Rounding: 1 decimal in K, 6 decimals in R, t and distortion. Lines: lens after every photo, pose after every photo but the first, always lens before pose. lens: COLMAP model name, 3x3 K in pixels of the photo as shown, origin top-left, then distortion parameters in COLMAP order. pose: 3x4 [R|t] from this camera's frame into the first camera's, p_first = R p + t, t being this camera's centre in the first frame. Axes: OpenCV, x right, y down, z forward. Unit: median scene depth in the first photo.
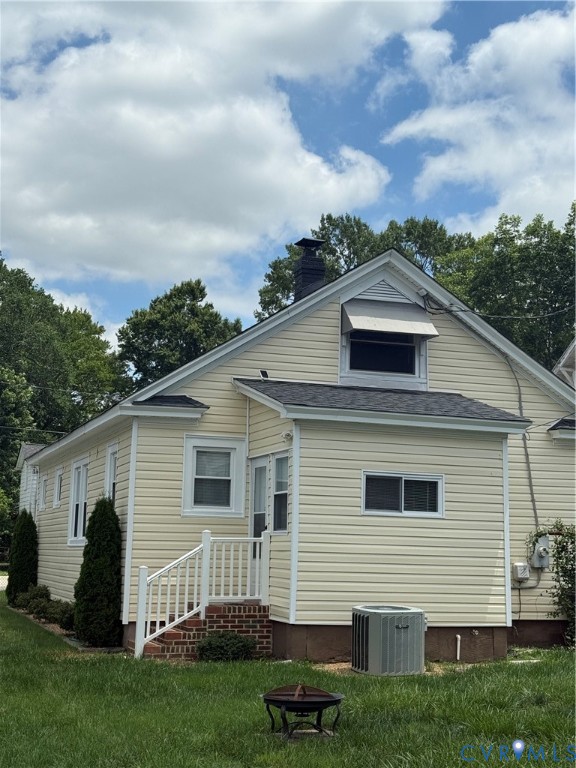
lens RADIAL K [[1150.3, 0, 288.0], [0, 1150.3, 384.0], [0, 0, 1]] dist [0.157903, 0.003974]
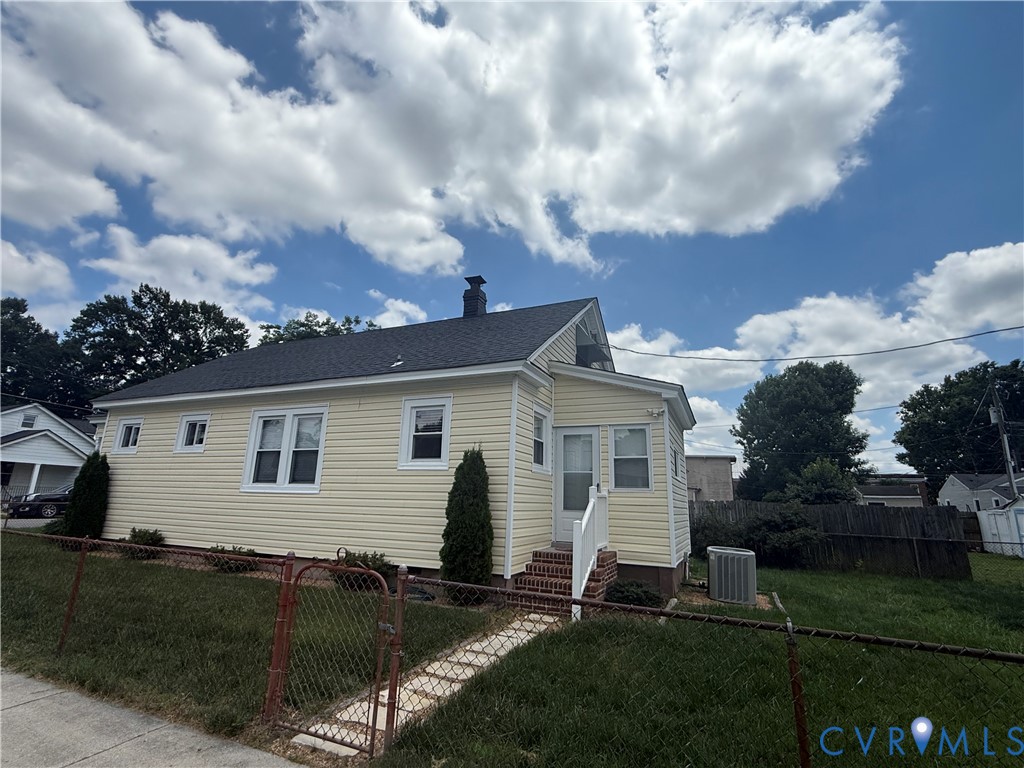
lens RADIAL K [[488.6, 0, 512.0], [0, 488.6, 384.0], [0, 0, 1]] dist [-0.001124, -0.000233]
pose [[0.675115, 0.175610, 0.716506, -0.476714], [-0.122613, 0.984455, -0.125752, 0.097775], [-0.727452, -0.002956, 0.686152, 0.729571]]
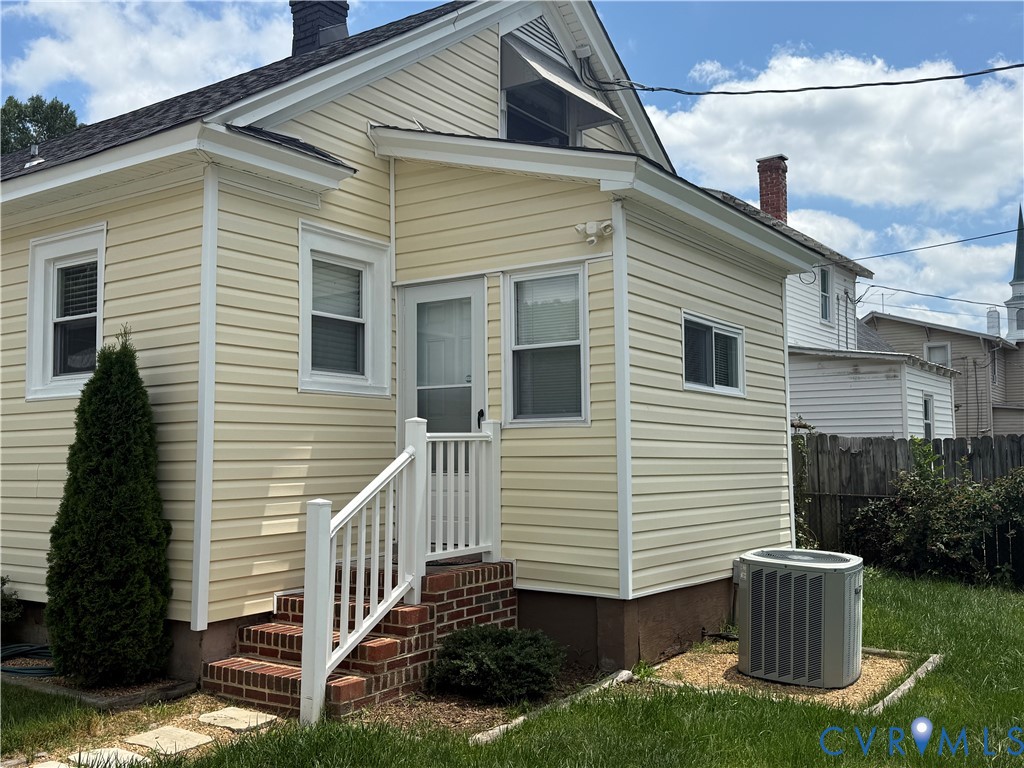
lens RADIAL K [[976.6, 0, 512.0], [0, 976.6, 384.0], [0, 0, 1]] dist [0.175925, -0.292343]
pose [[0.808286, 0.019575, 0.588465, -0.274507], [-0.063244, 0.996551, 0.053719, 0.088483], [-0.585384, -0.080637, 0.806736, 0.650020]]
